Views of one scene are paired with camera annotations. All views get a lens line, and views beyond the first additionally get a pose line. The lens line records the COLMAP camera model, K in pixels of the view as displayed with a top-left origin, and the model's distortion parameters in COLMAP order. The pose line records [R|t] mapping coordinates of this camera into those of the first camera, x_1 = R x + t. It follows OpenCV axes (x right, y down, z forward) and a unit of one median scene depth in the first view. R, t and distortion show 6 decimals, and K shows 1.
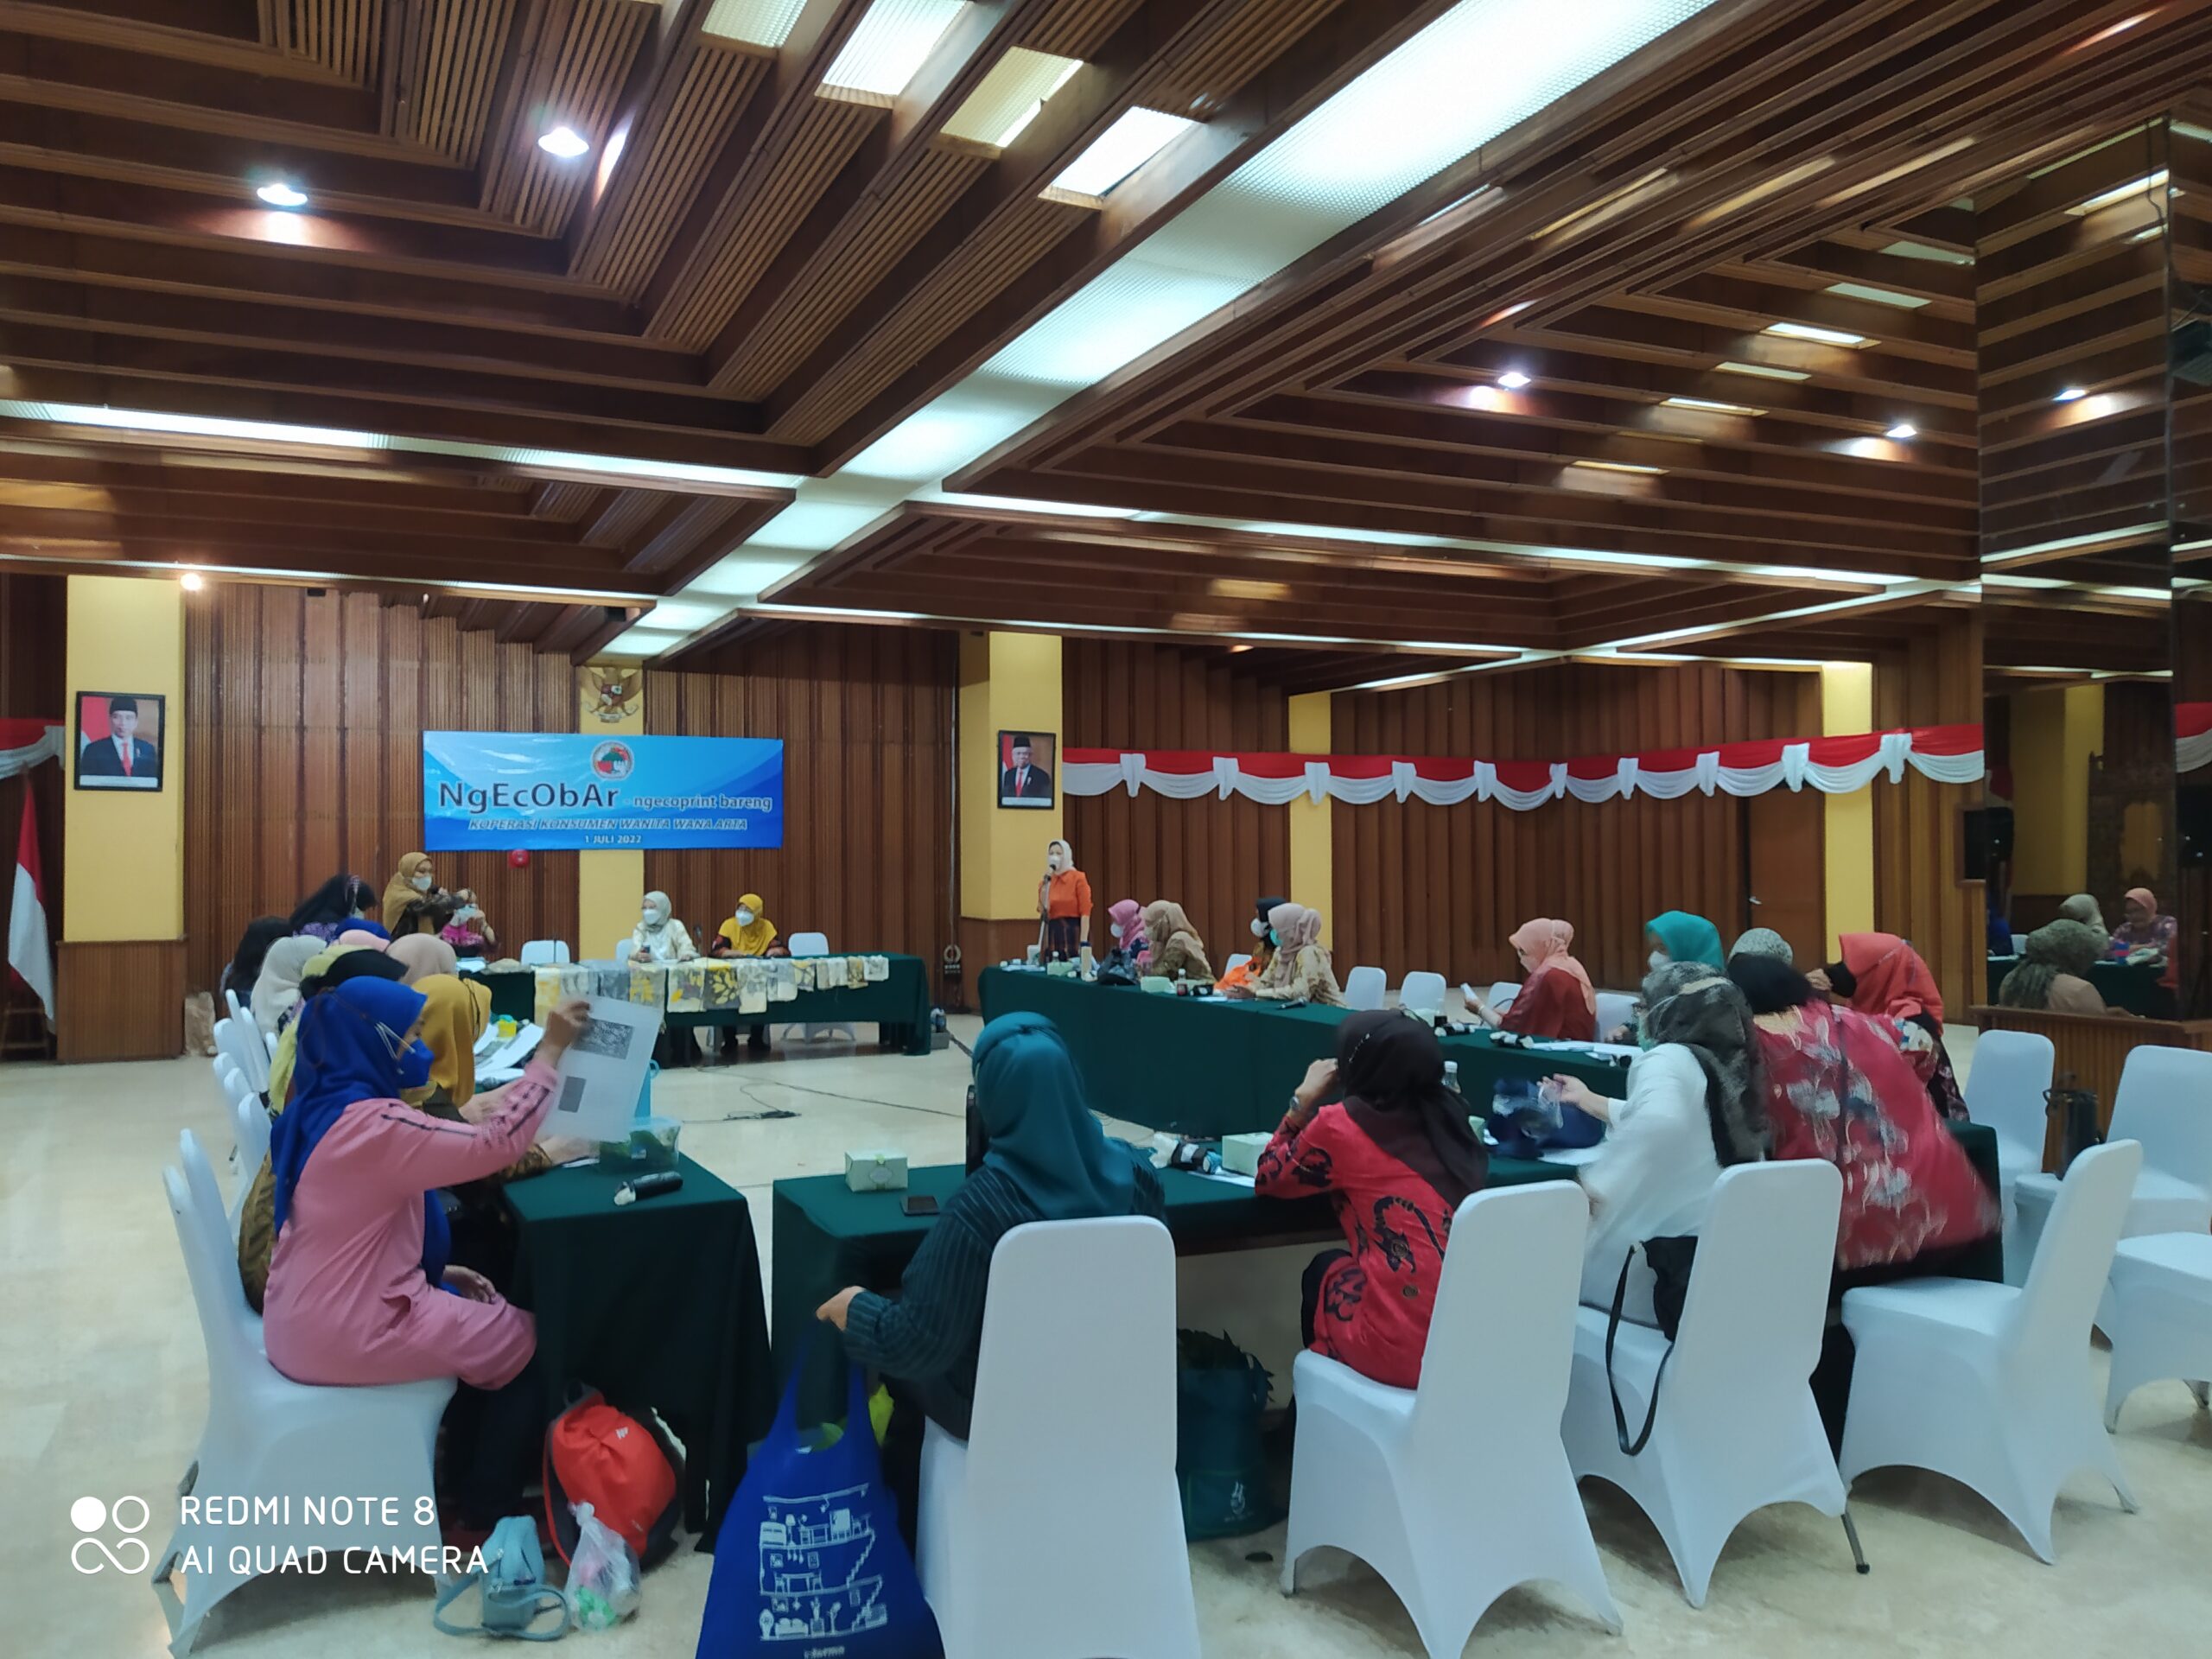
lens RADIAL K [[1747.4, 0, 1125.5], [0, 1747.4, 831.0], [0, 0, 1]] dist [0.084993, 0.003096]
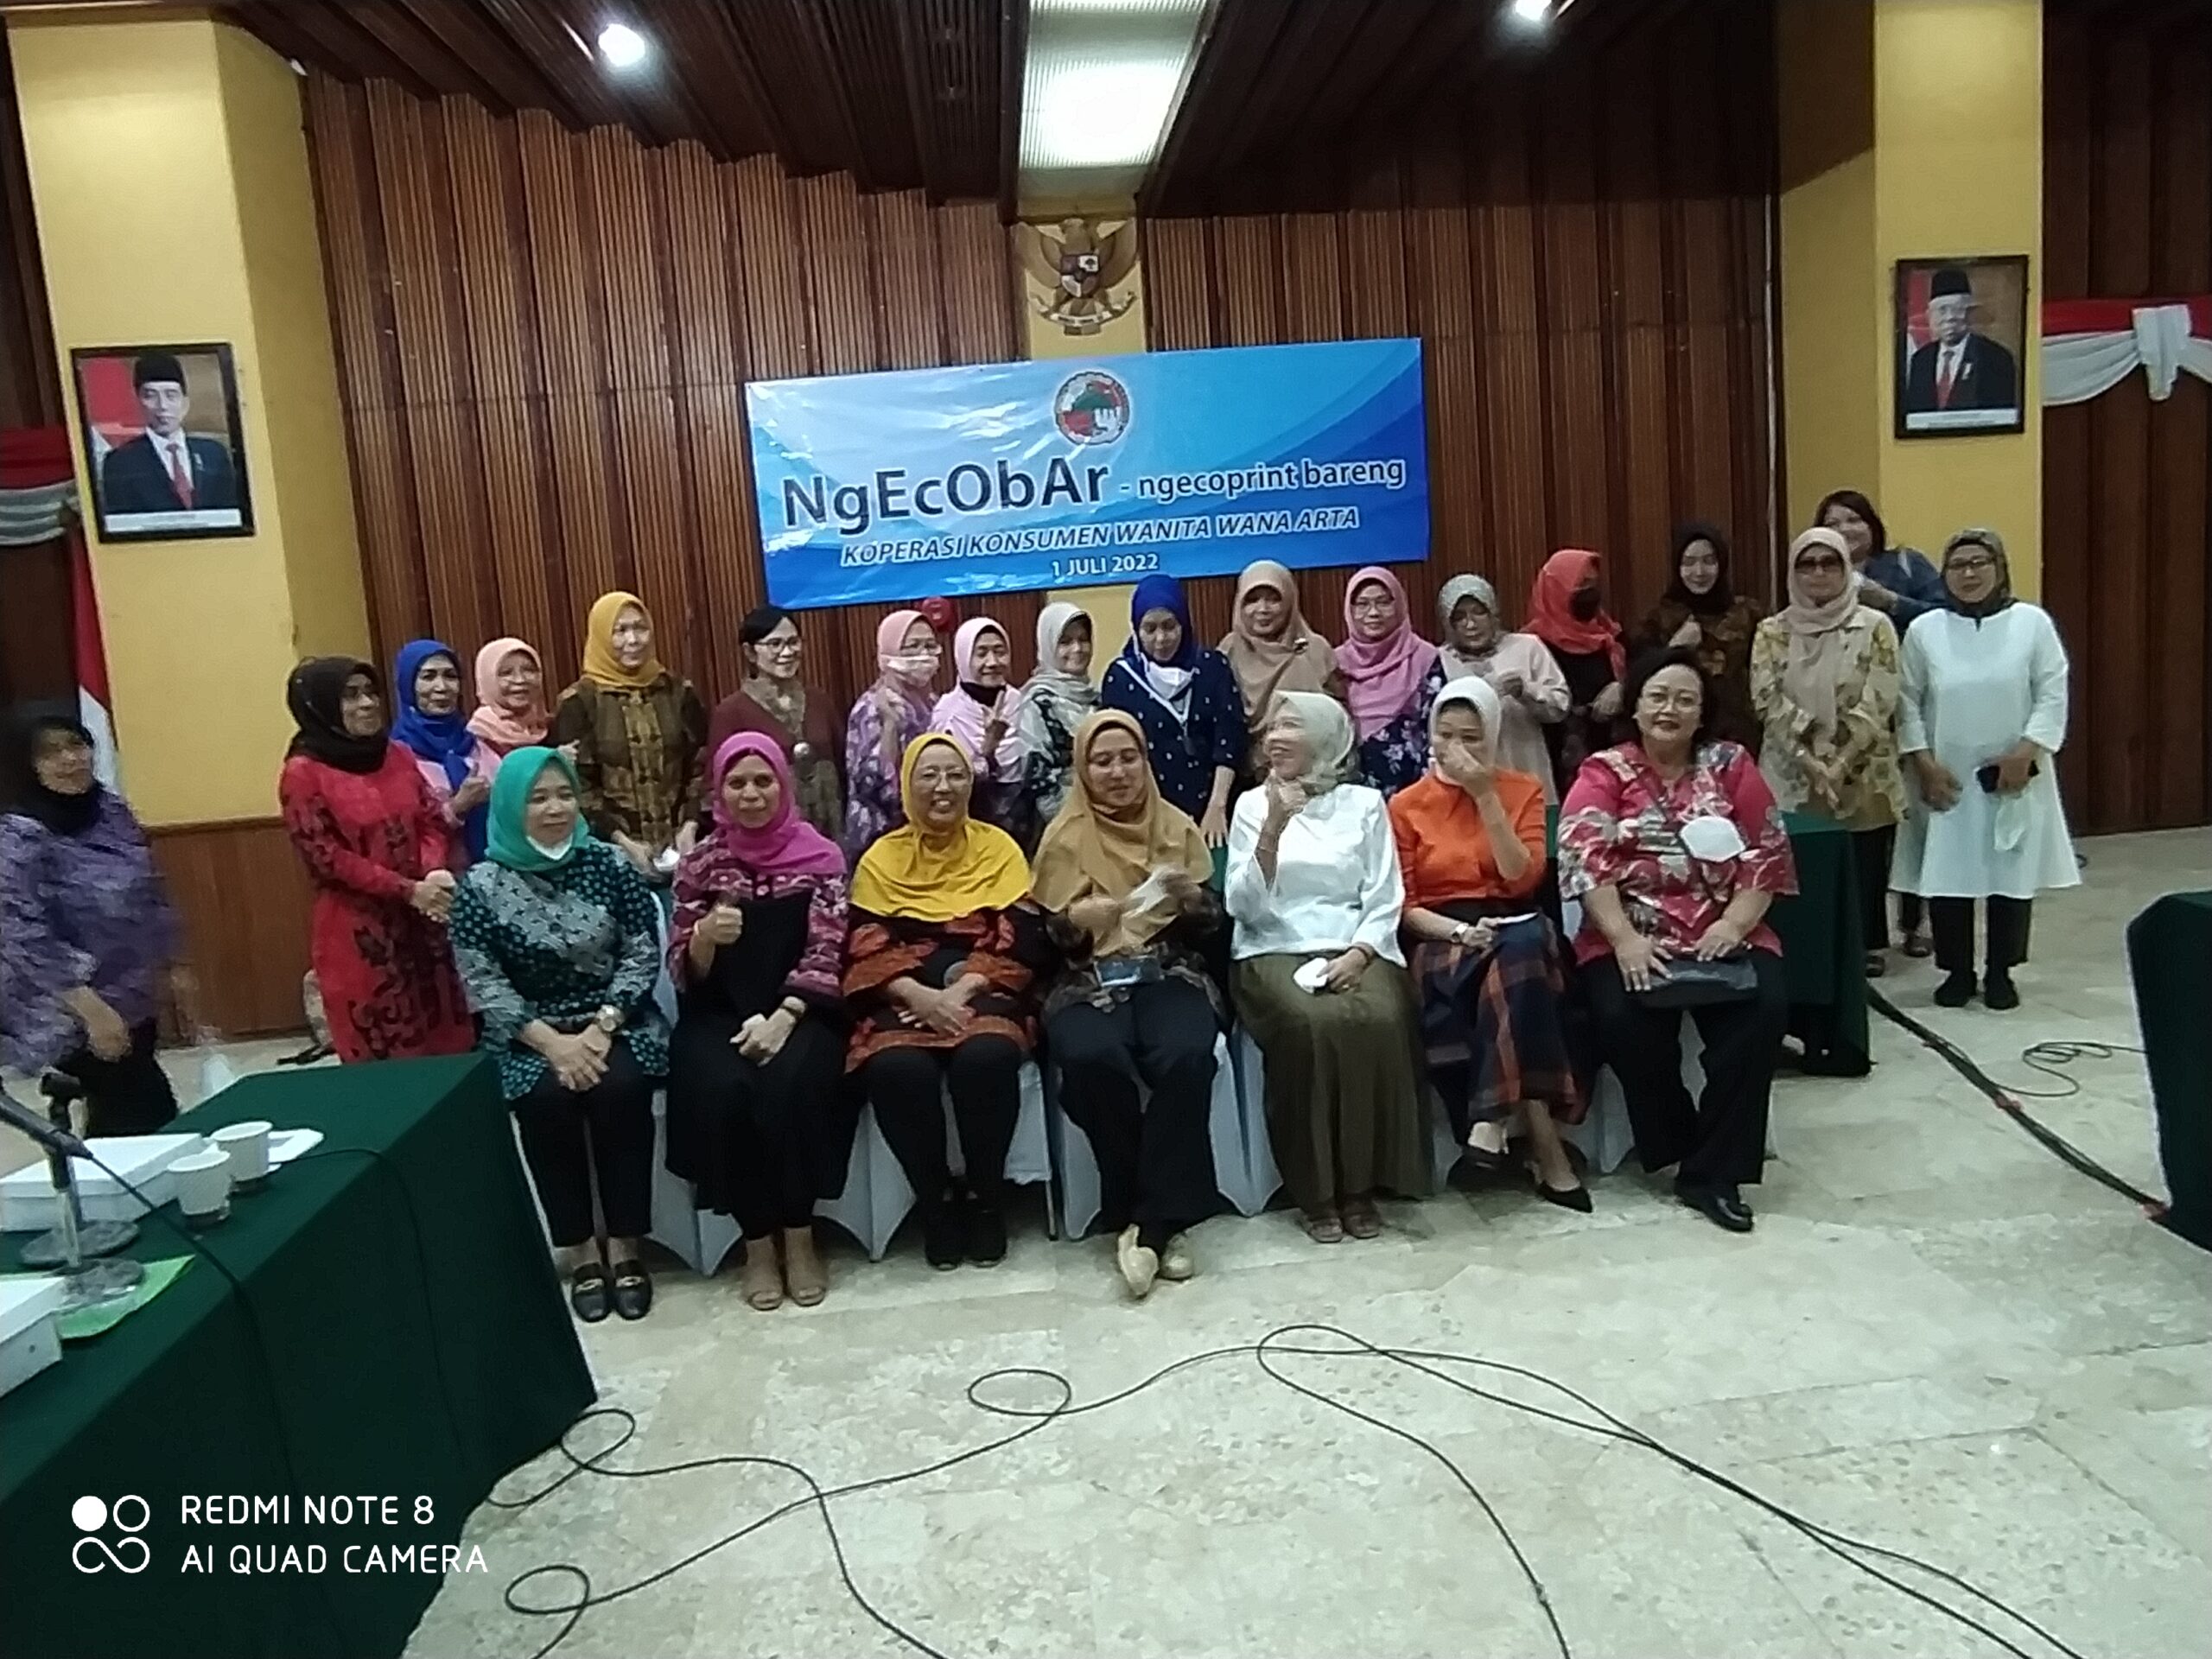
lens RADIAL K [[1596.2, 0, 1153.6], [0, 1596.2, 826.0], [0, 0, 1]] dist [-0.063777, 0.052879]
pose [[0.942966, -0.013581, -0.332613, -0.125871], [0.072682, 0.983461, 0.165899, 0.003452], [0.324858, -0.180612, 0.928357, 0.565255]]
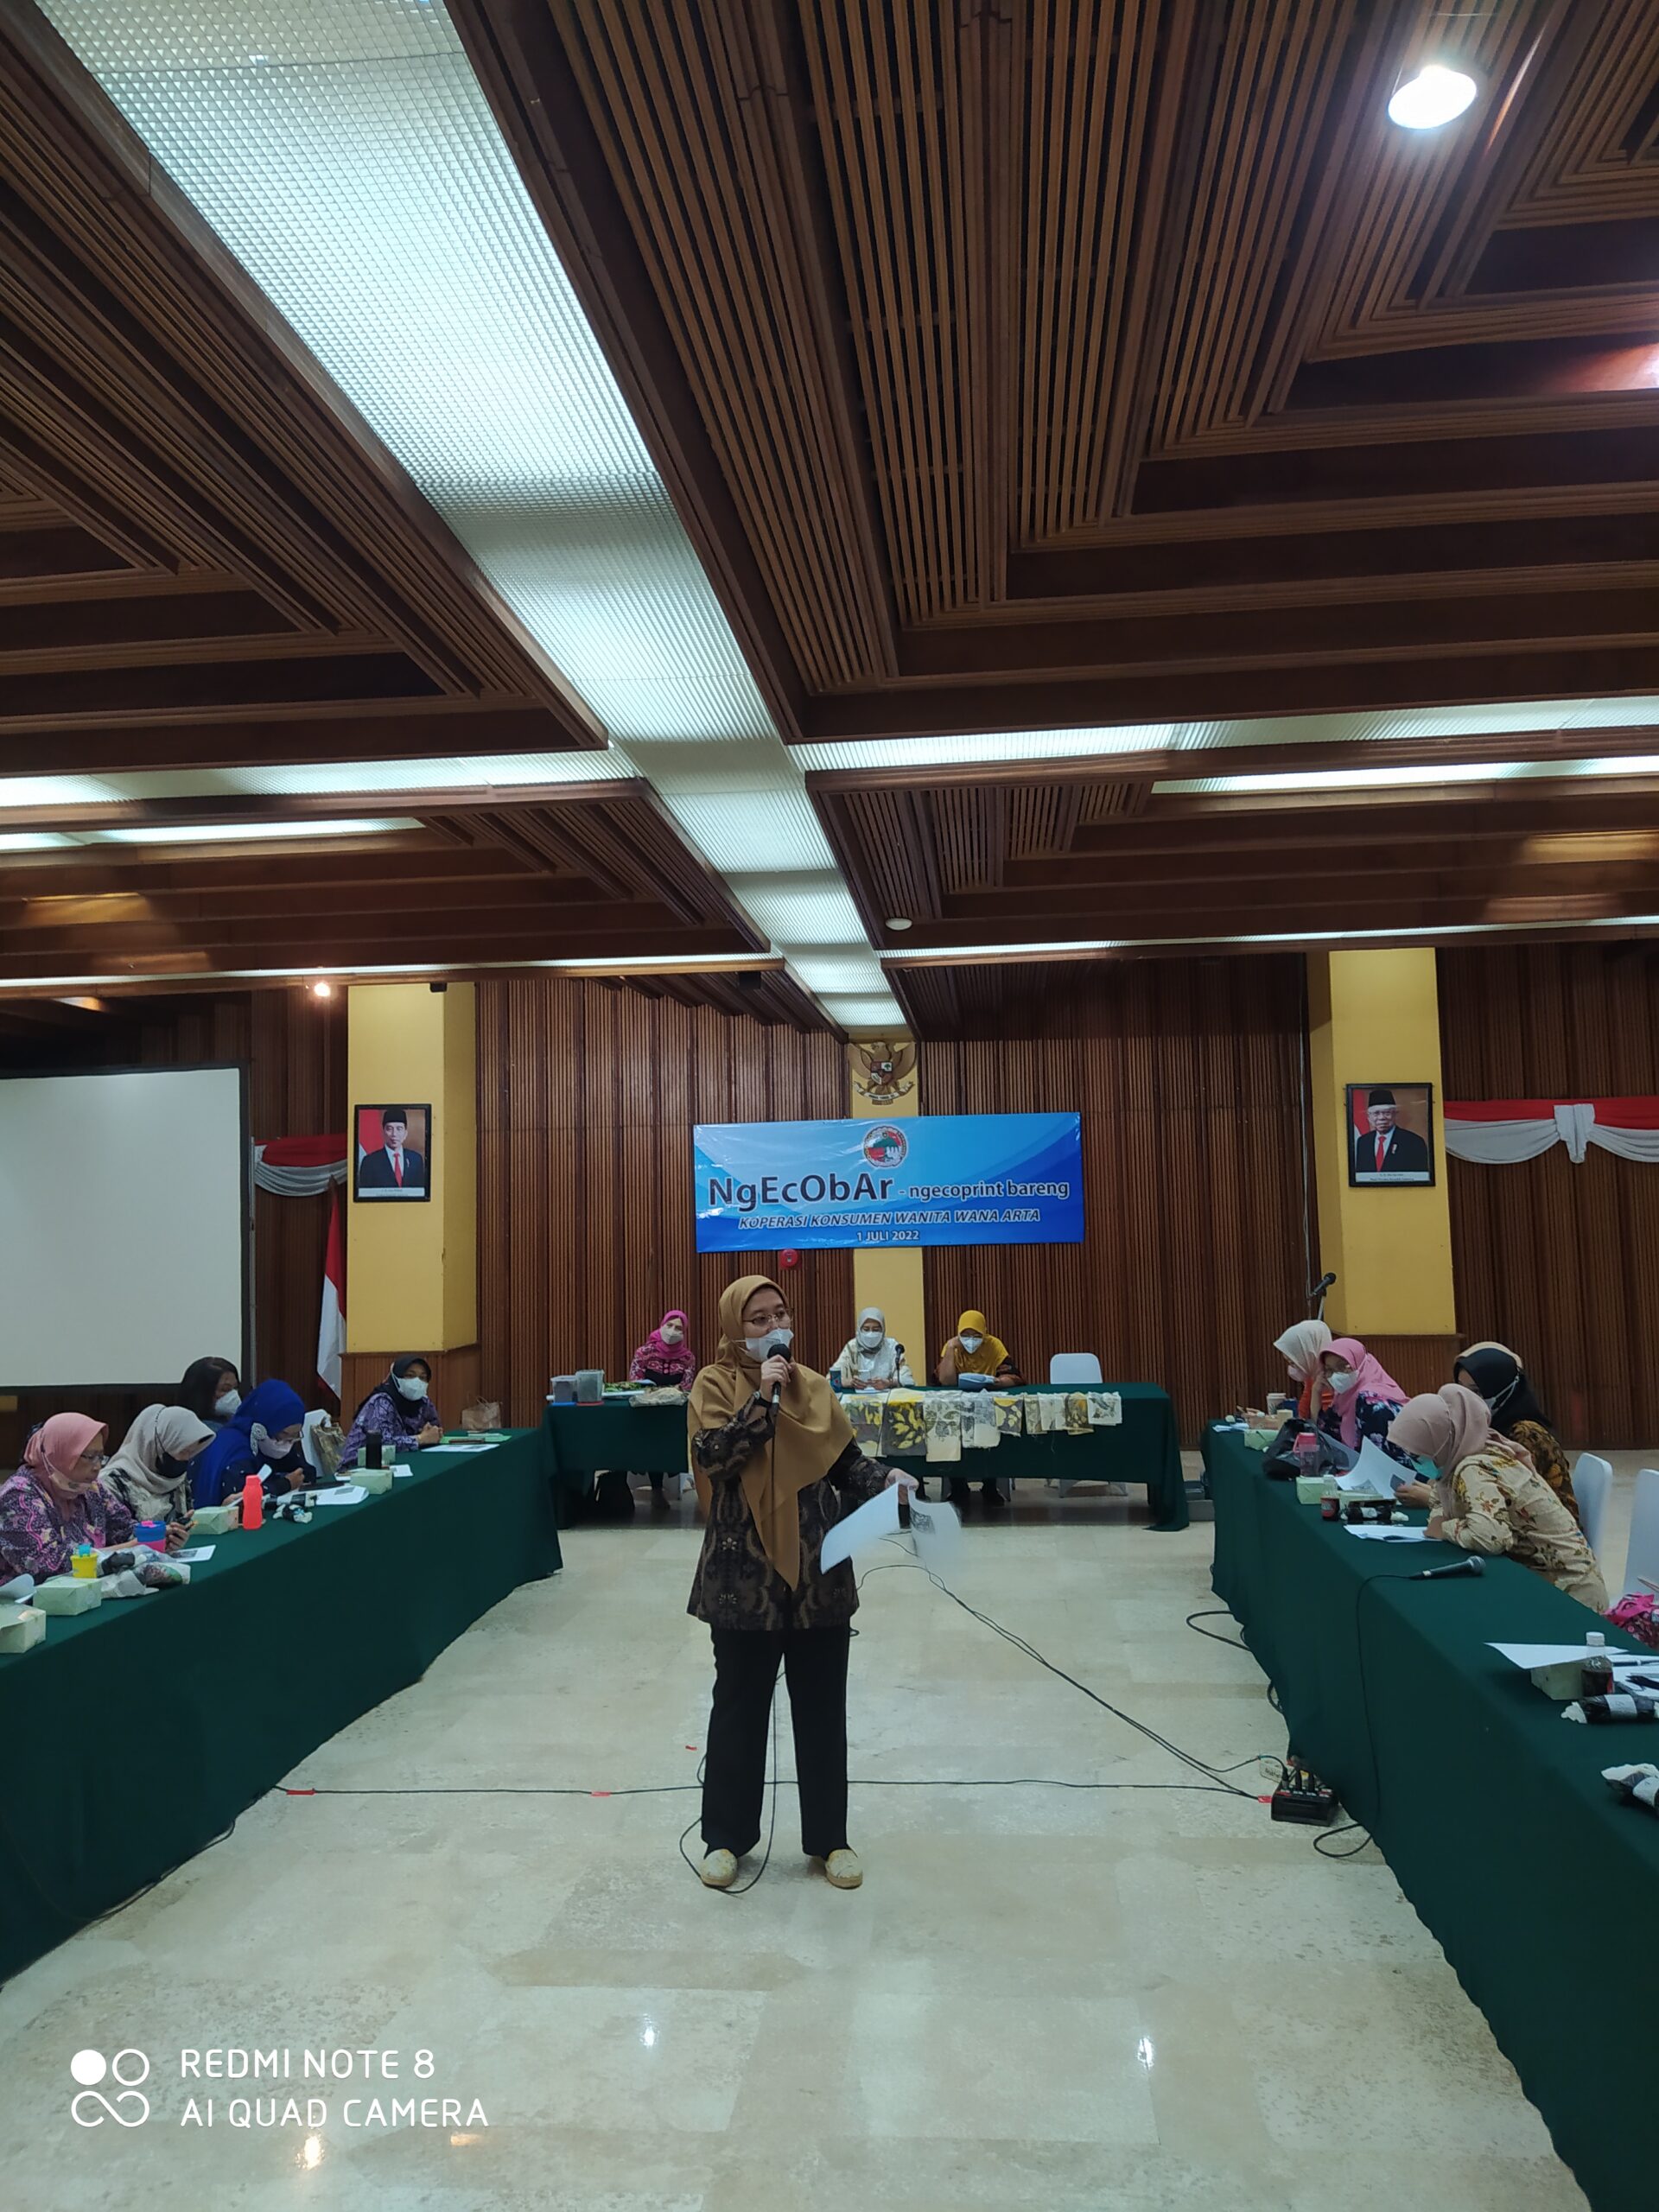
lens RADIAL K [[1758.3, 0, 846.3], [0, 1758.3, 1114.0], [0, 0, 1]] dist [0.248292, 0.025614]
pose [[0.869426, -0.050077, -0.491519, 0.126398], [0.027811, 0.998233, -0.052509, -0.010617], [0.493280, 0.031984, 0.869282, 0.225379]]
